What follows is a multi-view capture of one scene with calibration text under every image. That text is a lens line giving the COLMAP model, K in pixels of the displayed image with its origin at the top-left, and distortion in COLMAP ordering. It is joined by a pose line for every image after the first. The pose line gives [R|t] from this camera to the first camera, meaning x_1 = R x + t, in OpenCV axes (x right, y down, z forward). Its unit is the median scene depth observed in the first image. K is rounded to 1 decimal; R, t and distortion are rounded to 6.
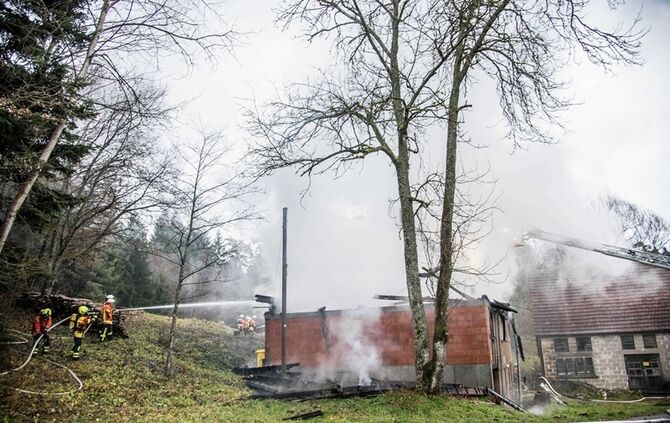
lens RADIAL K [[457.6, 0, 335.5], [0, 457.6, 224.5], [0, 0, 1]] dist [-0.108735, 0.058106]
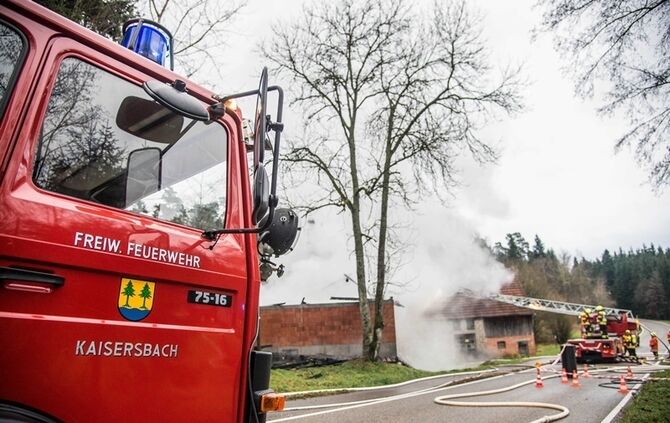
lens RADIAL K [[457.6, 0, 336.2], [0, 457.6, 222.6], [0, 0, 1]] dist [-0.108735, 0.058106]
pose [[0.930657, 0.063867, 0.360275, -0.444190], [-0.076757, 0.996817, 0.021567, -0.117267], [-0.357750, -0.047725, 0.932597, -0.364675]]
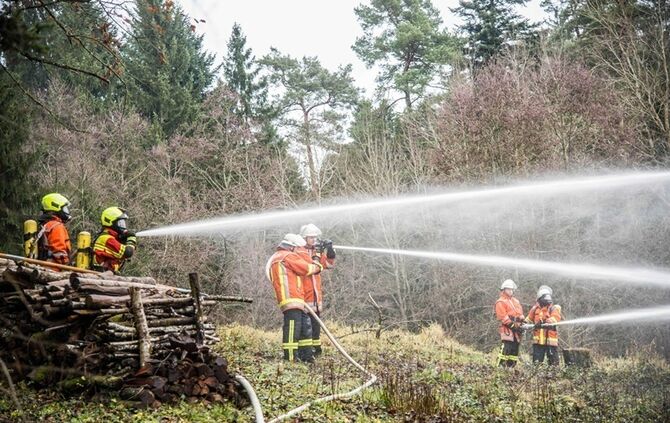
lens RADIAL K [[1596.1, 0, 335.2], [0, 1596.1, 212.2], [0, 0, 1]] dist [0.638793, 0.000000]
pose [[0.980124, -0.091135, -0.176214, -0.393123], [0.113596, 0.986023, 0.121879, 0.107277], [0.162644, -0.139473, 0.976777, 0.364832]]
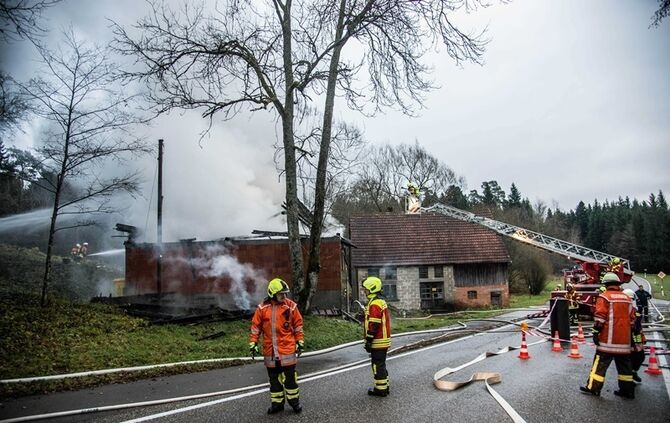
lens RADIAL K [[457.6, 0, 335.0], [0, 457.6, 224.0], [0, 0, 1]] dist [-0.108735, 0.058106]
pose [[0.910943, 0.038824, 0.410702, -0.191891], [-0.102435, 0.985669, 0.134027, -0.030734], [-0.399613, -0.164161, 0.901865, -0.083012]]
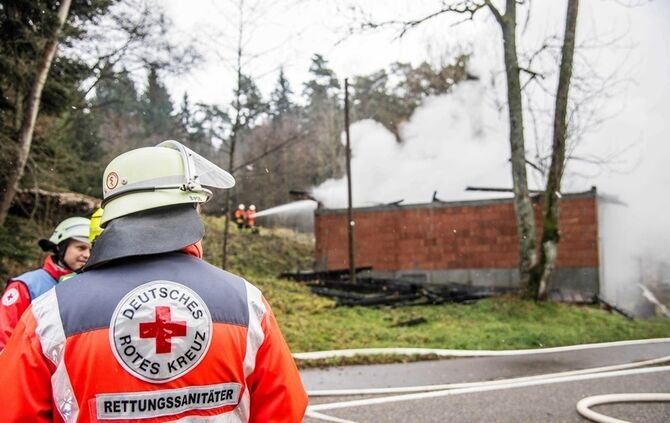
lens RADIAL K [[611.6, 0, 337.2], [0, 611.6, 222.7], [0, 0, 1]] dist [0.027699, 0.000000]
pose [[0.999978, -0.006620, -0.000879, -0.152015], [0.006648, 0.974223, 0.225488, -0.037253], [-0.000636, -0.225489, 0.974246, -0.114789]]
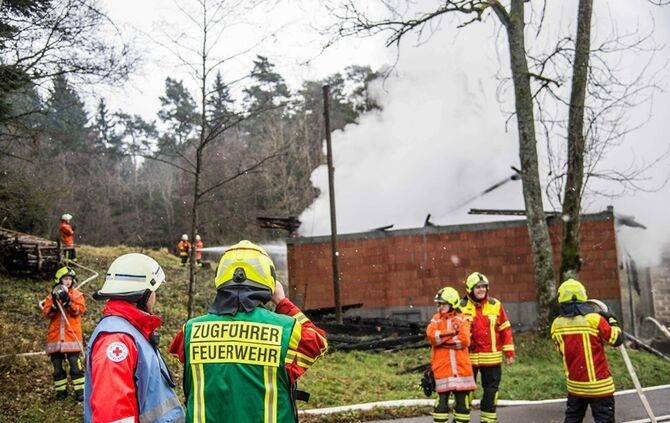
lens RADIAL K [[719.0, 0, 335.5], [0, 719.0, 221.3], [0, 0, 1]] dist [0.094160, 0.000000]
pose [[0.997123, -0.022646, 0.072345, -0.214840], [0.009017, 0.982993, 0.183419, -0.041072], [-0.075269, -0.182239, 0.980369, -0.124113]]
